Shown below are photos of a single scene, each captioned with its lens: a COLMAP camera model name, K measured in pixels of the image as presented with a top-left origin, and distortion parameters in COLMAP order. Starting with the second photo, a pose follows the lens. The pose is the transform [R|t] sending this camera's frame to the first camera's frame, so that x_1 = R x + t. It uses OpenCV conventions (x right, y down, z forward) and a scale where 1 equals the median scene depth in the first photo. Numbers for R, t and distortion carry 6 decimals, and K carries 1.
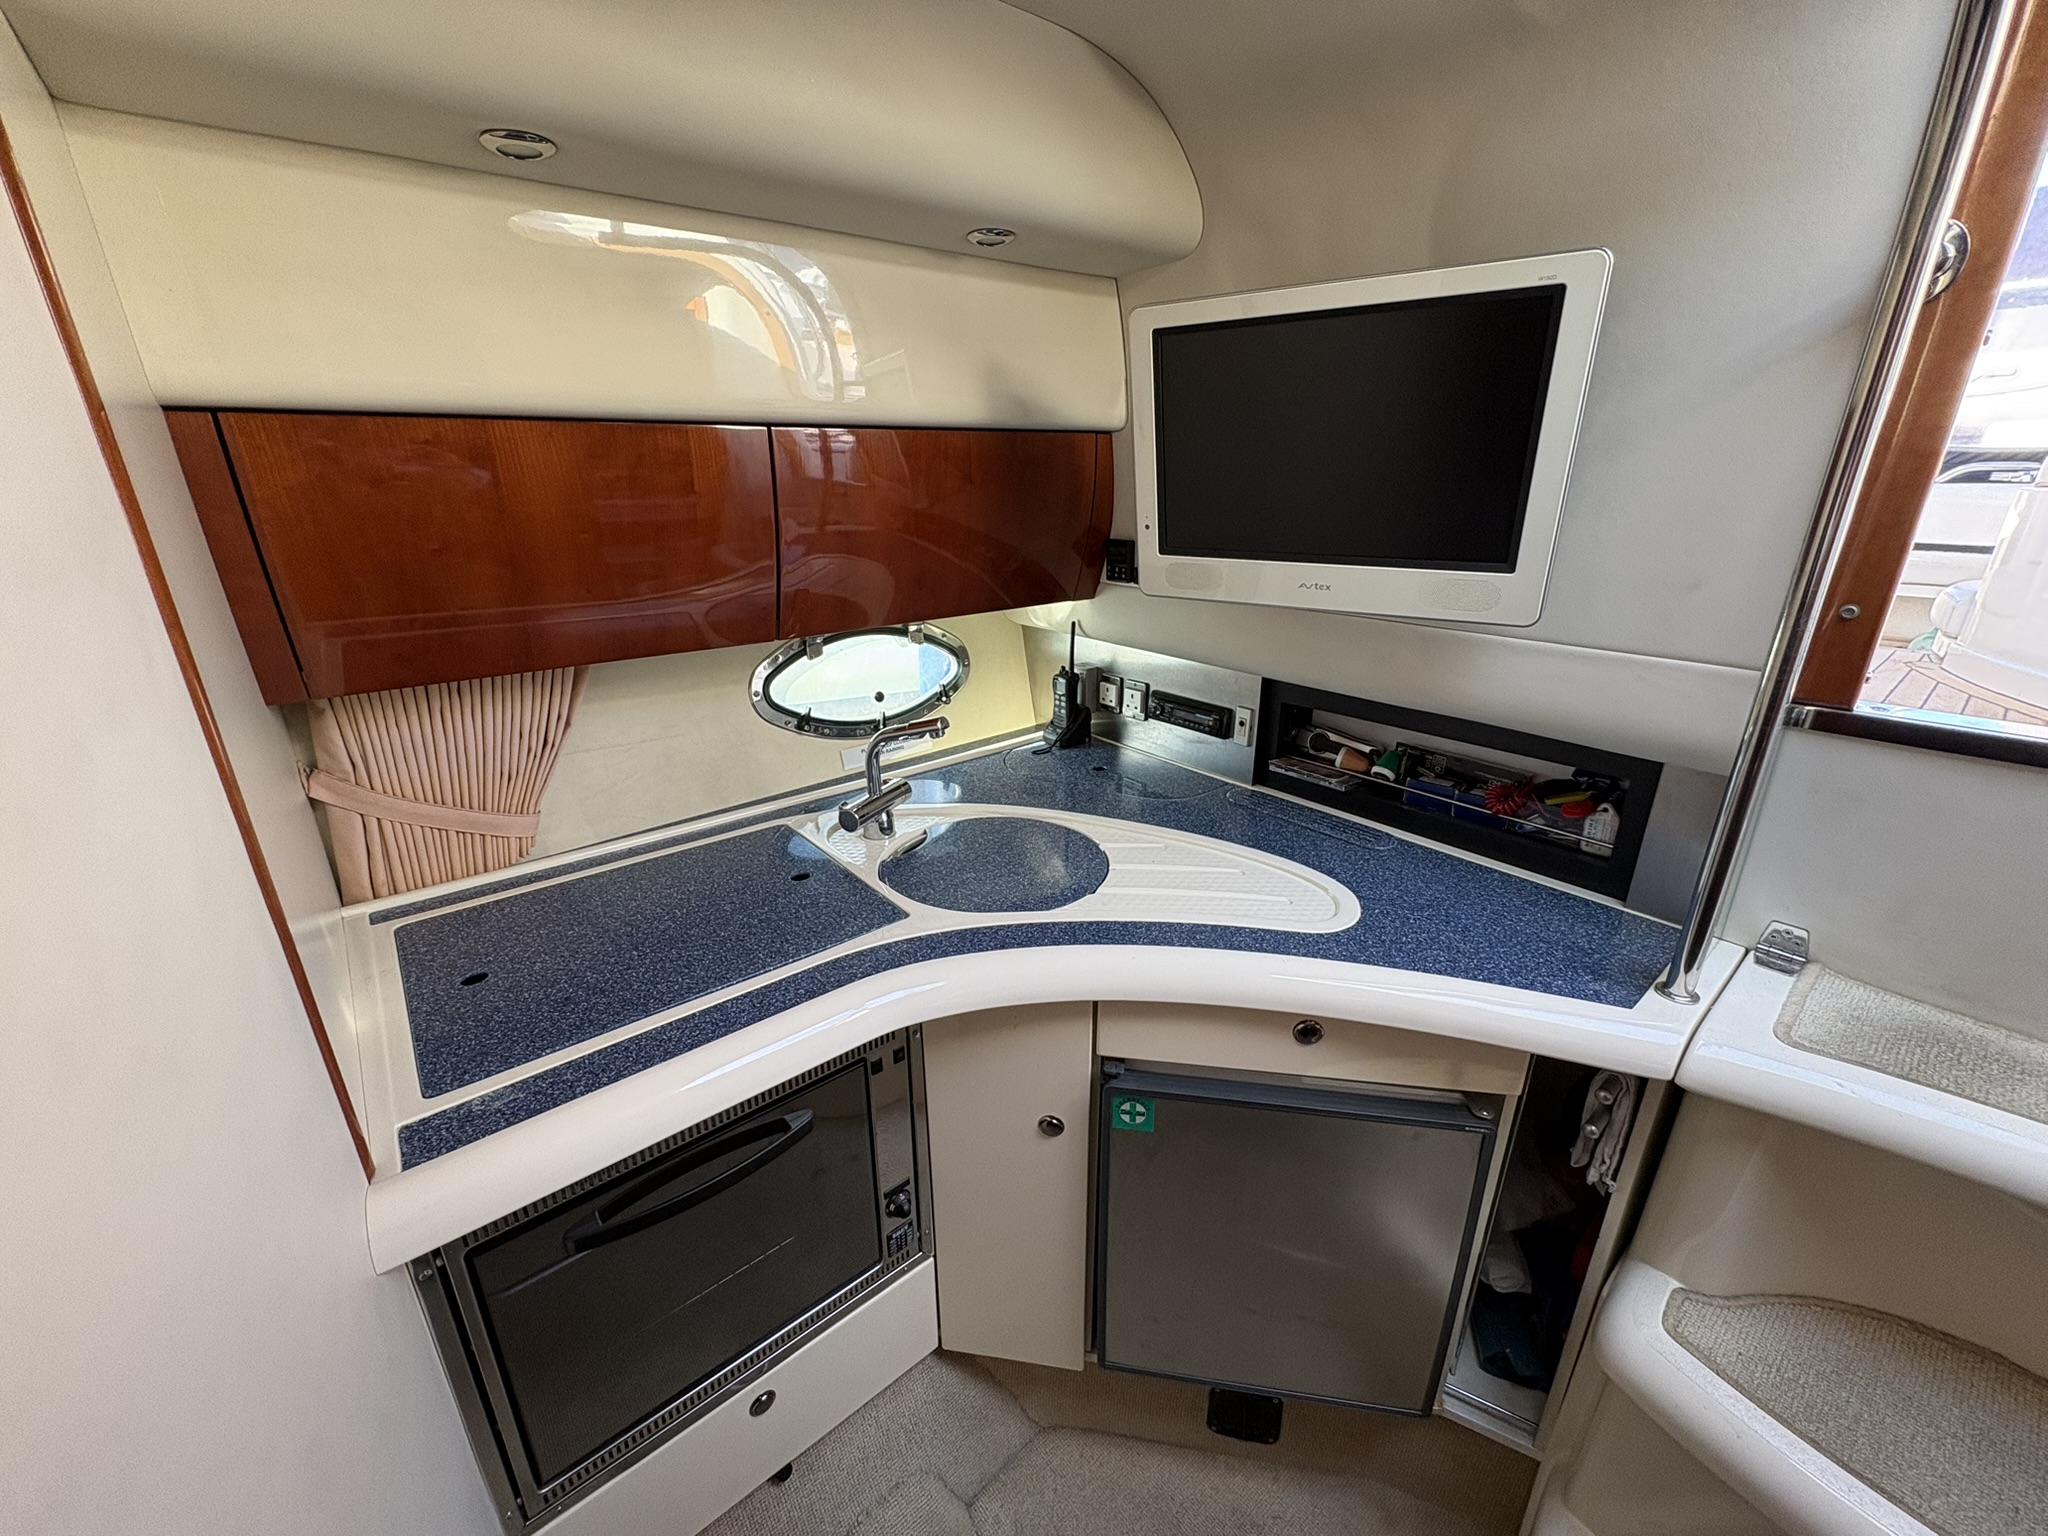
lens RADIAL K [[812.6, 0, 1022.4], [0, 812.6, 772.9], [0, 0, 1]] dist [-0.000039, -0.000599]
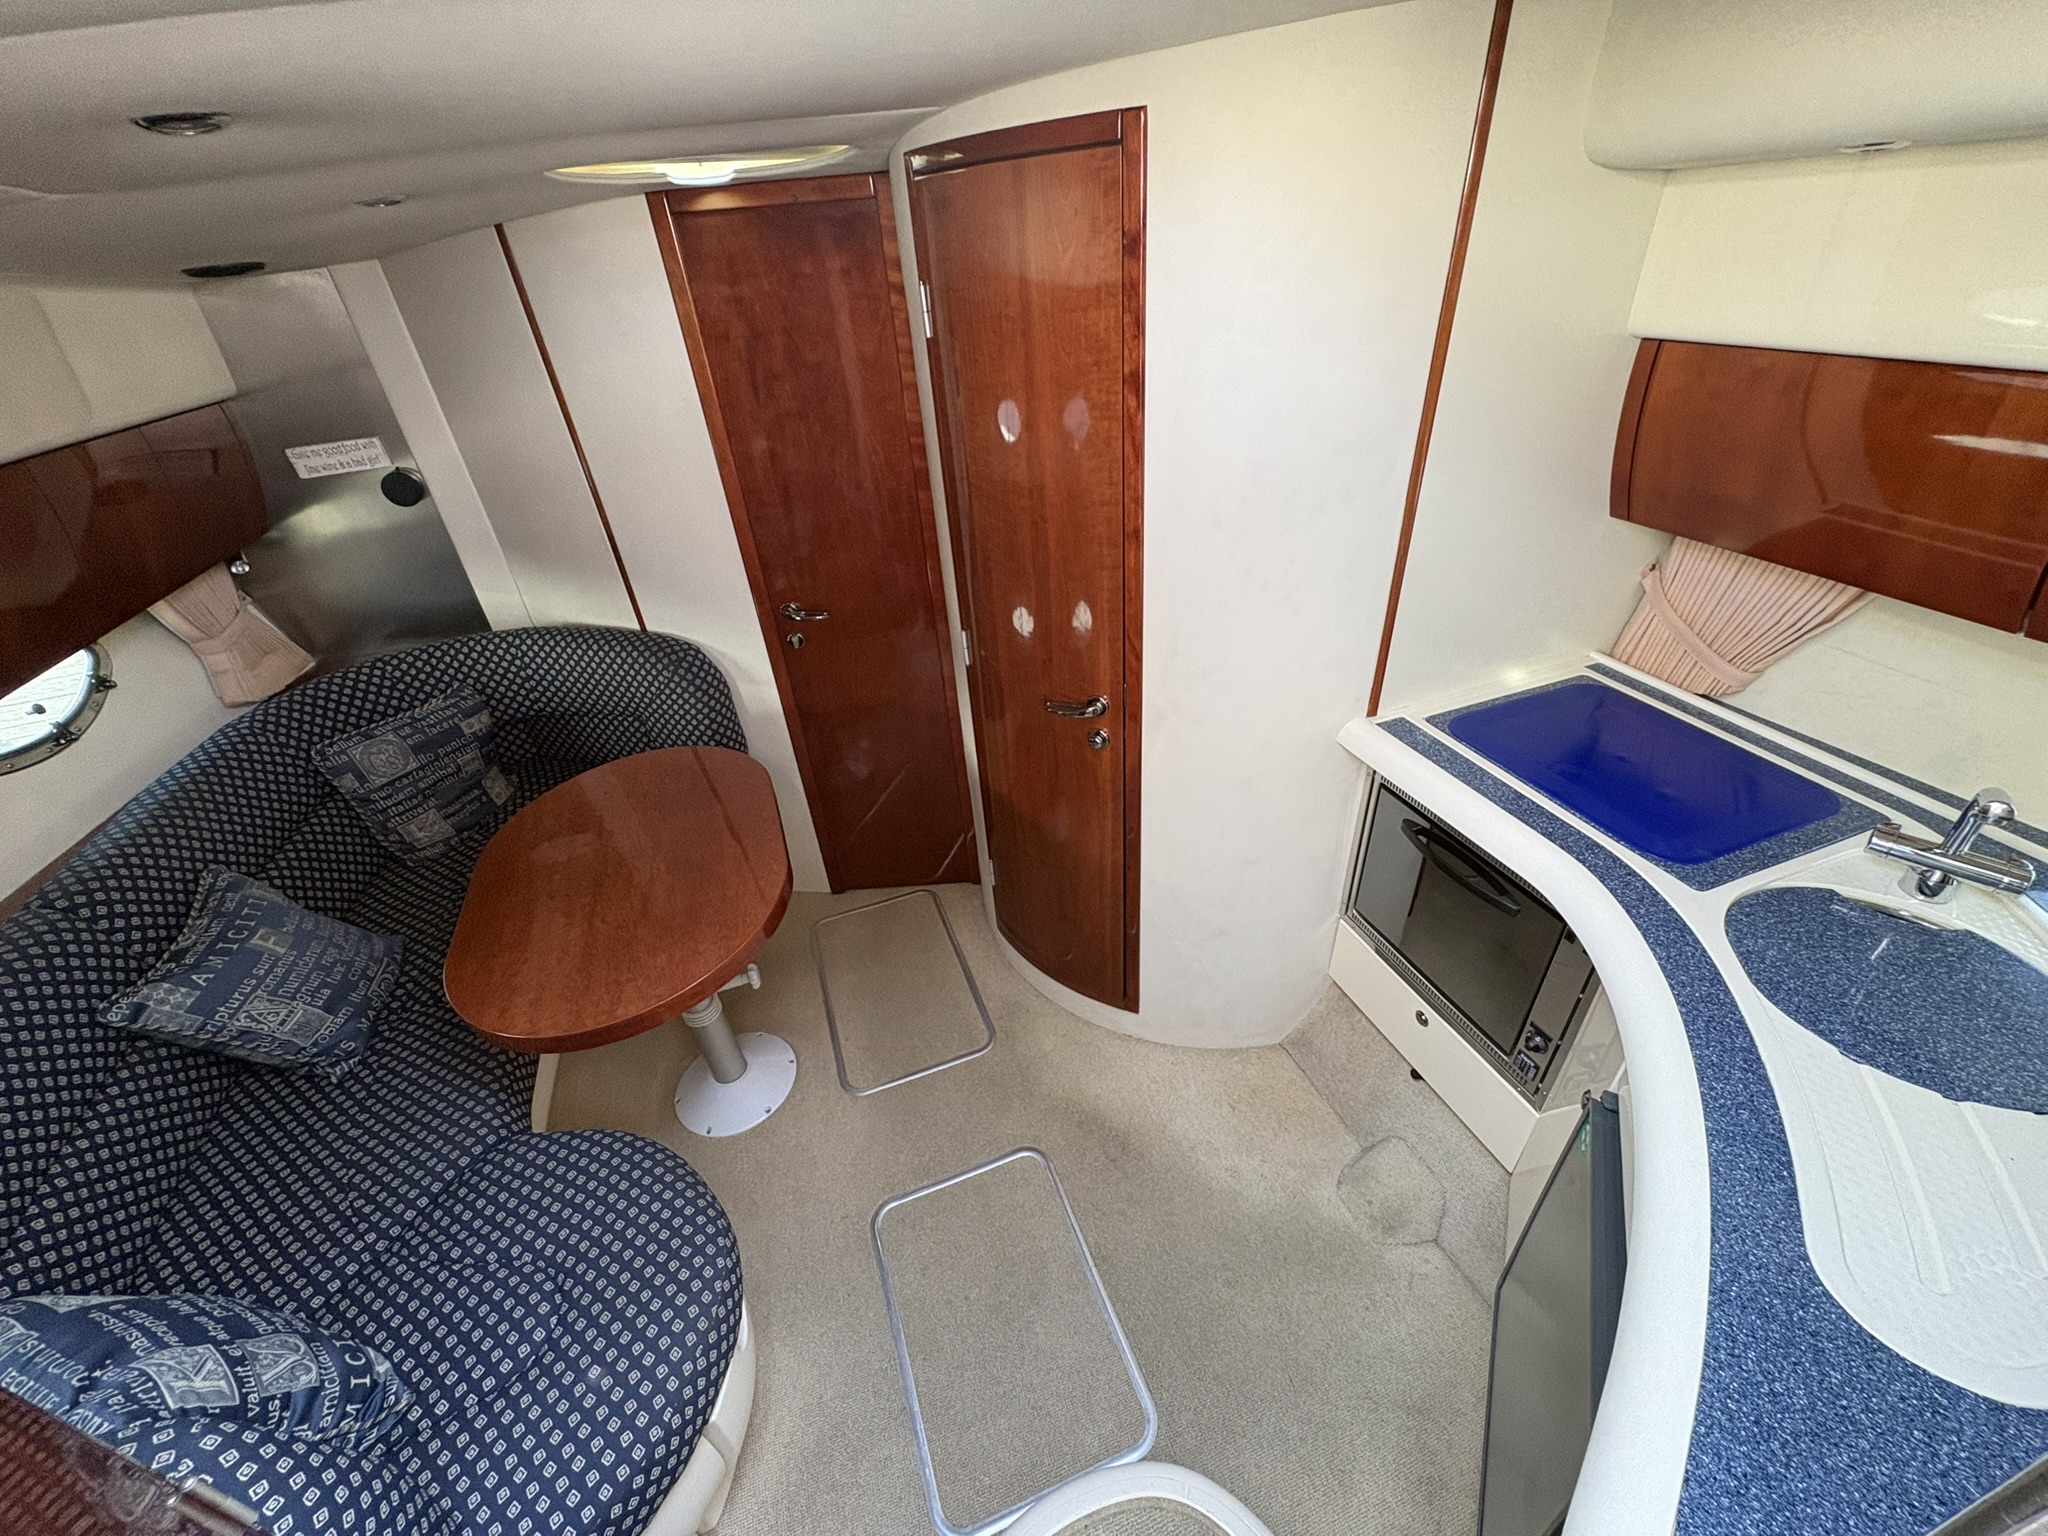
lens RADIAL K [[812.6, 0, 1025.7], [0, 812.6, 767.4], [0, 0, 1]] dist [-0.000039, -0.000599]
pose [[-0.332941, 0.544725, -0.769691, 0.786488], [-0.253295, 0.734595, 0.629454, -0.344574], [0.908291, 0.404530, -0.106601, 0.229423]]
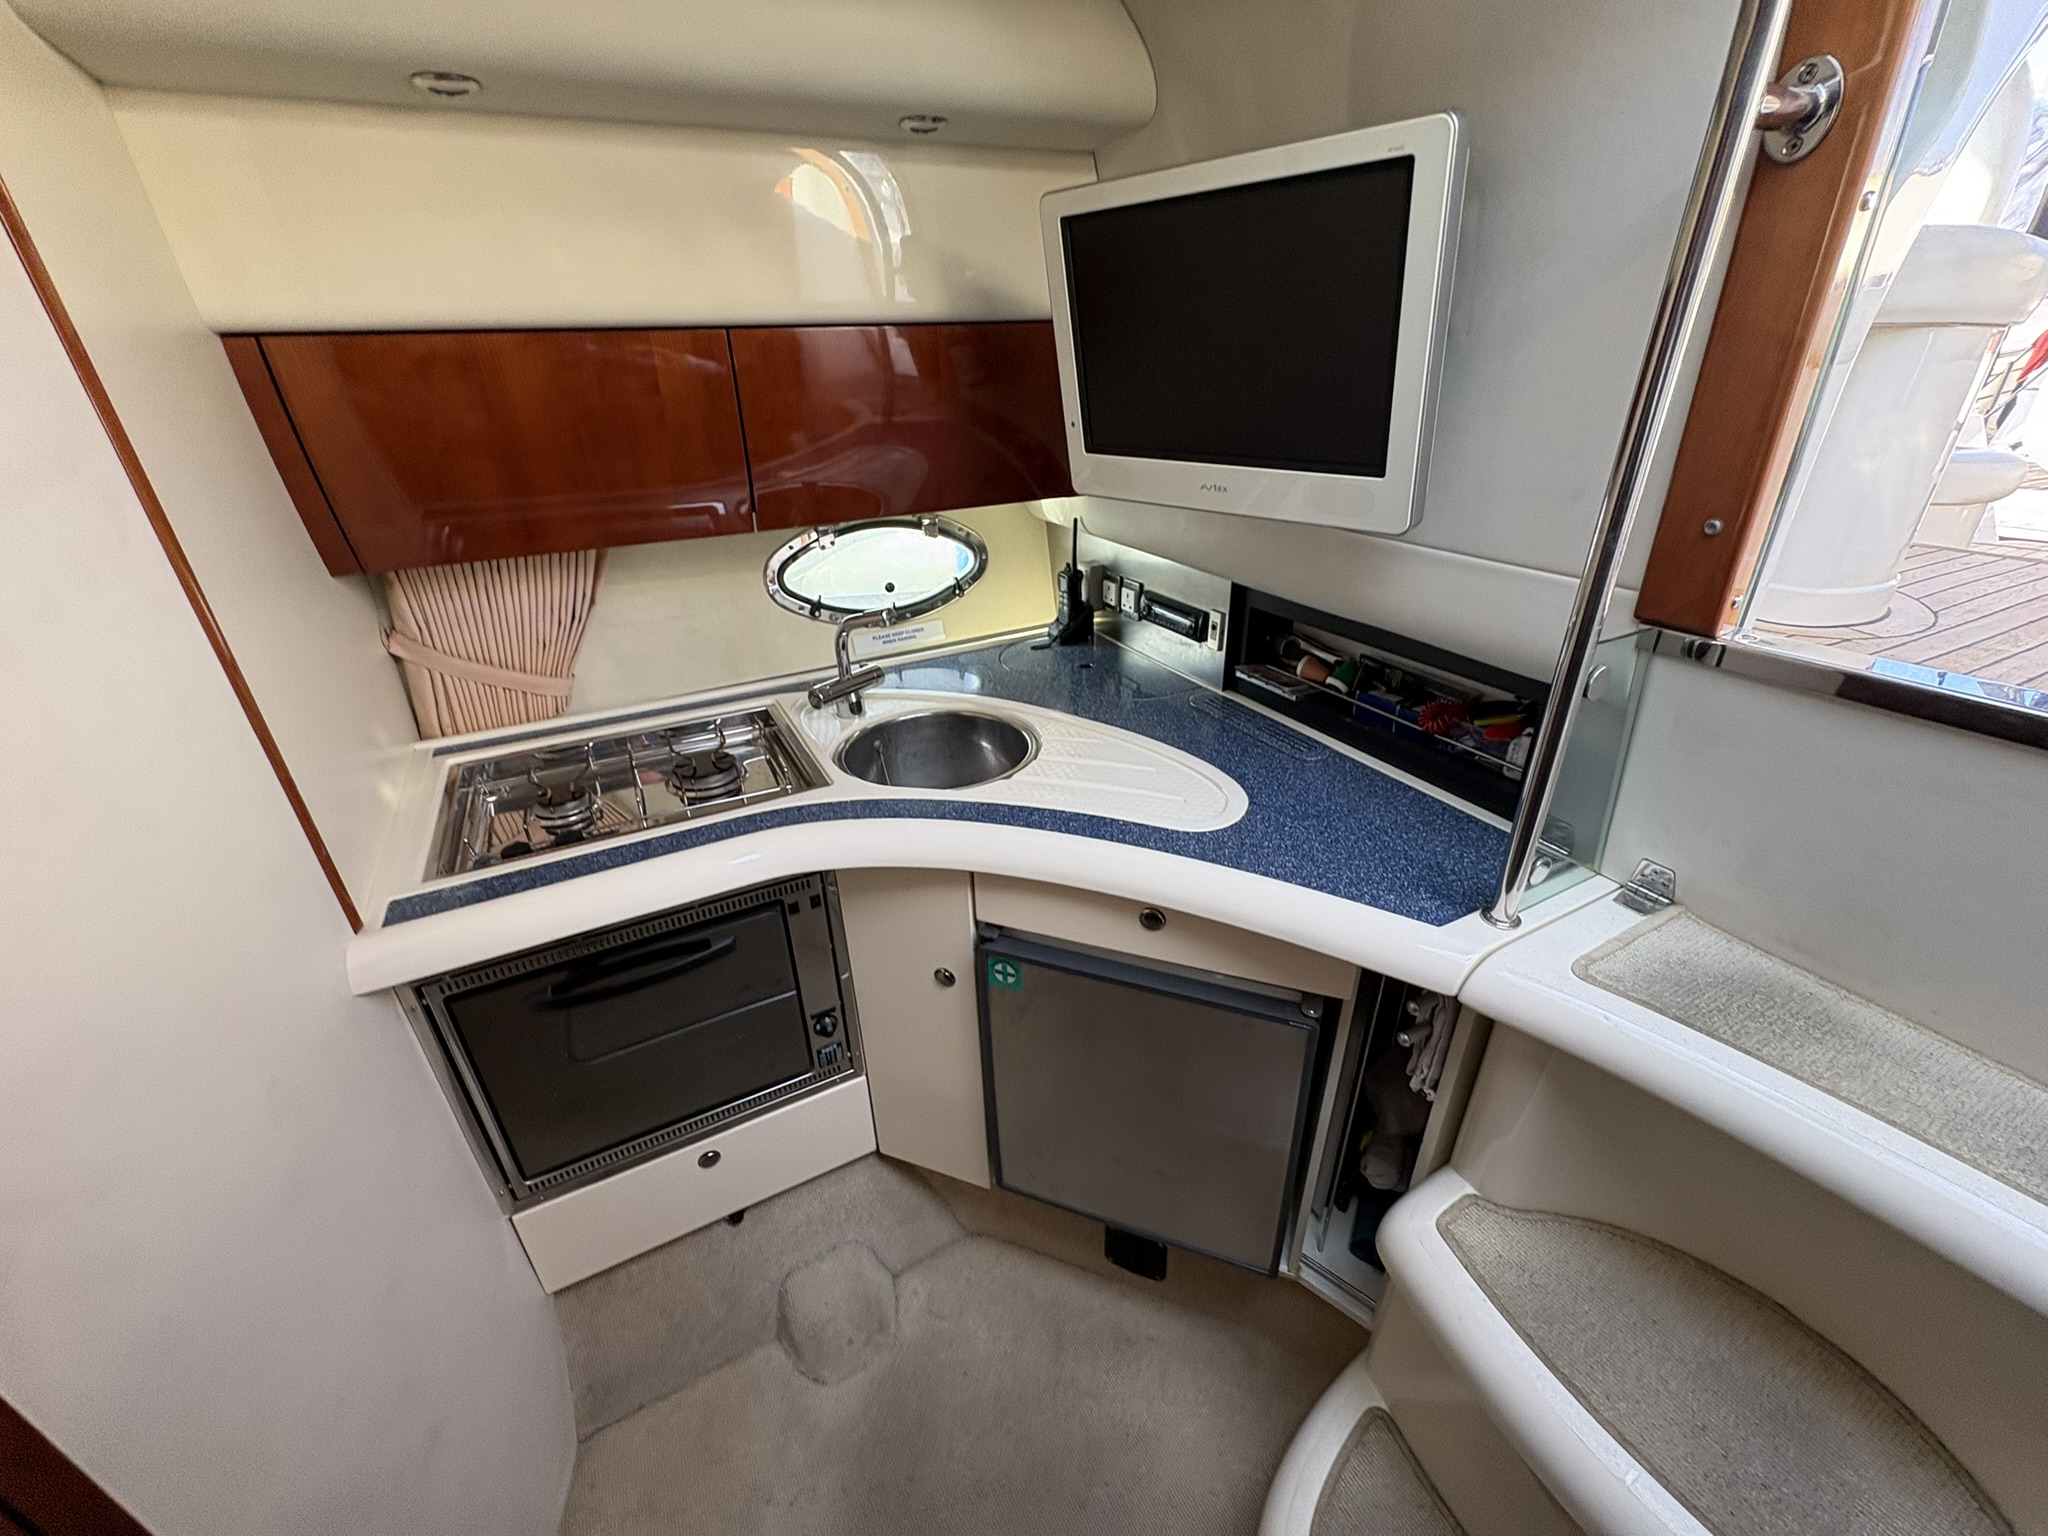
lens RADIAL K [[812.6, 0, 1021.2], [0, 812.6, 773.0], [0, 0, 1]] dist [-0.000039, -0.000599]
pose [[0.978615, 0.077814, -0.190414, 0.299259], [-0.053105, 0.989880, 0.131594, -0.002992], [0.198727, -0.118668, 0.972844, -0.044908]]
